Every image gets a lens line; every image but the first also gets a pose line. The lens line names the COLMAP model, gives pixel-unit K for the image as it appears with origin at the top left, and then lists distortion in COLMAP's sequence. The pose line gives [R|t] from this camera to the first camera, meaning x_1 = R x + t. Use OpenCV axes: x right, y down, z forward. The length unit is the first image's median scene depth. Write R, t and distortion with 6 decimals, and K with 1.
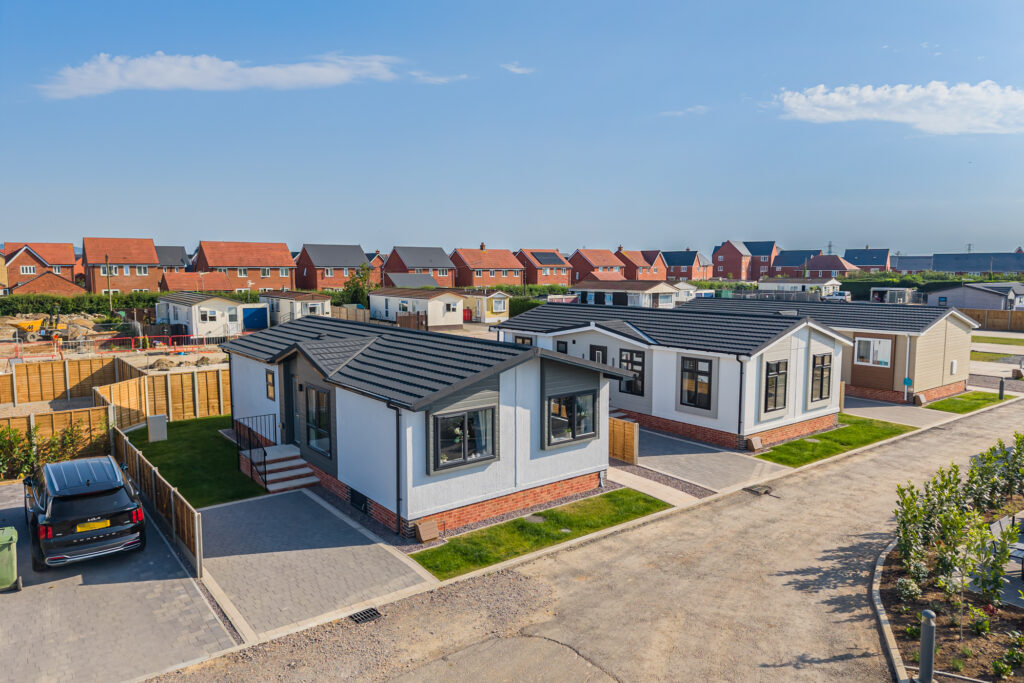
lens RADIAL K [[694.0, 0, 512.0], [0, 694.0, 341.5], [0, 0, 1]] dist [0.011143, -0.000285]
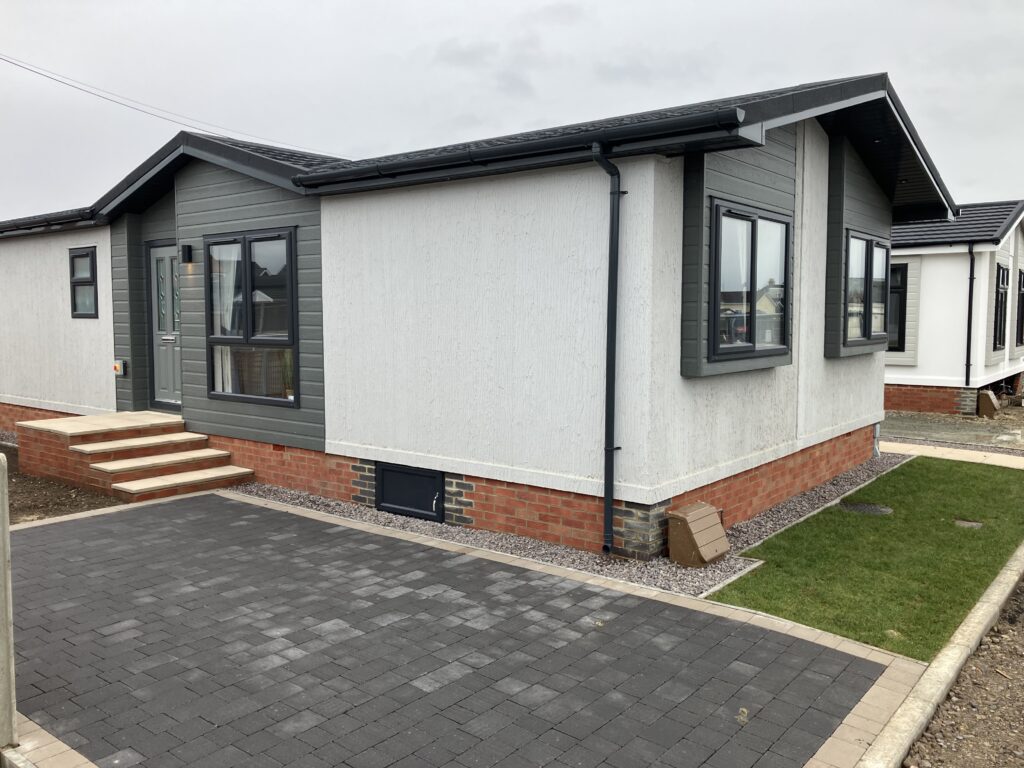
lens RADIAL K [[831.2, 0, 512.0], [0, 831.2, 384.0], [0, 0, 1]] dist [-0.003660, -0.001870]
pose [[0.968015, -0.014847, 0.250453, -0.088355], [0.021450, 0.999490, -0.023655, 0.057822], [-0.249974, 0.028271, 0.967840, 0.174081]]
